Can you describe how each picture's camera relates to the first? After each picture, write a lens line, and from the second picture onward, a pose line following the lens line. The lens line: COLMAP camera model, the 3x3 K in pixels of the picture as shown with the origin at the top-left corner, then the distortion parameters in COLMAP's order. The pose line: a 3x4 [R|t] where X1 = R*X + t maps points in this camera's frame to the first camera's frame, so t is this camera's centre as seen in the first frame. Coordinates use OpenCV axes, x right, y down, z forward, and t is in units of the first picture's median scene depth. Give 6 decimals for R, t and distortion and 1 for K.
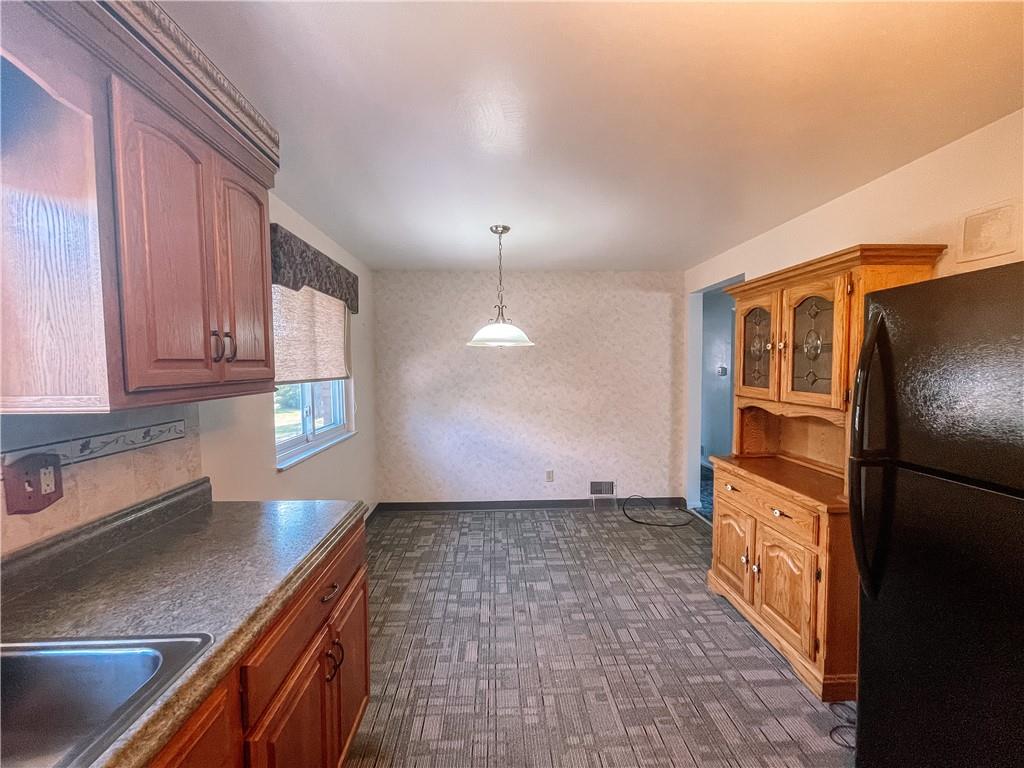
lens RADIAL K [[413.5, 0, 511.3], [0, 413.5, 385.2], [0, 0, 1]] dist [0.001698, 0.000340]
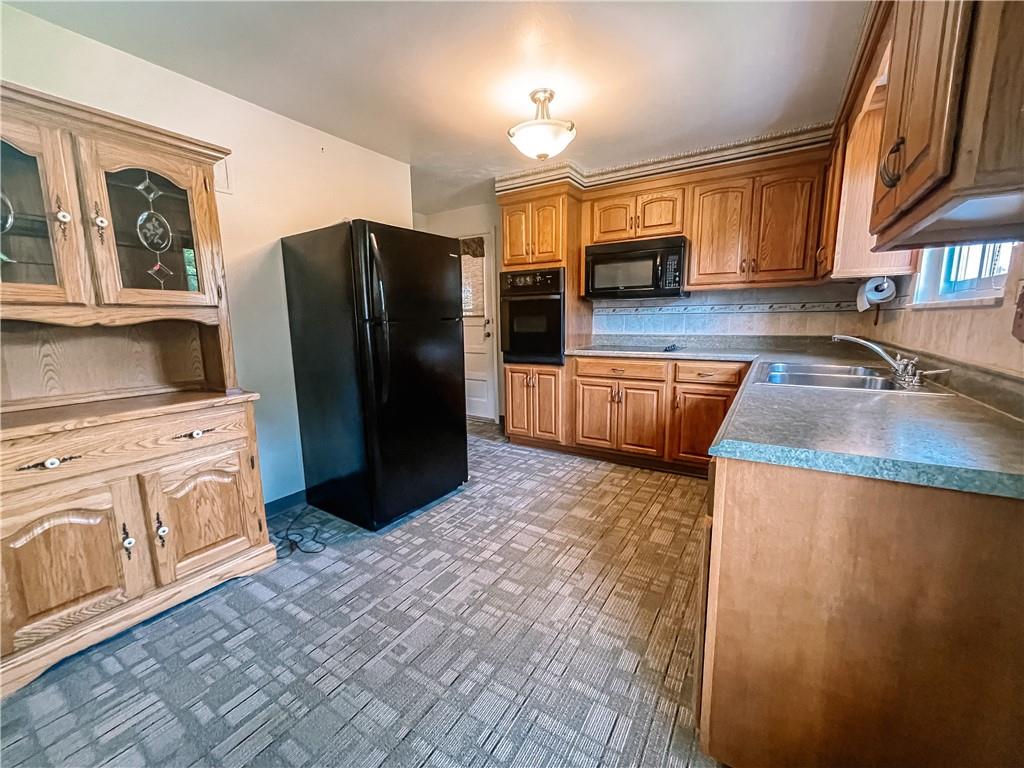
lens RADIAL K [[413.5, 0, 511.3], [0, 413.5, 382.9], [0, 0, 1]] dist [0.001698, 0.000340]
pose [[-0.819990, -0.071900, 0.567844, -0.377190], [0.047496, 0.980110, 0.192688, 0.077547], [-0.570403, 0.184973, -0.800266, 1.359446]]
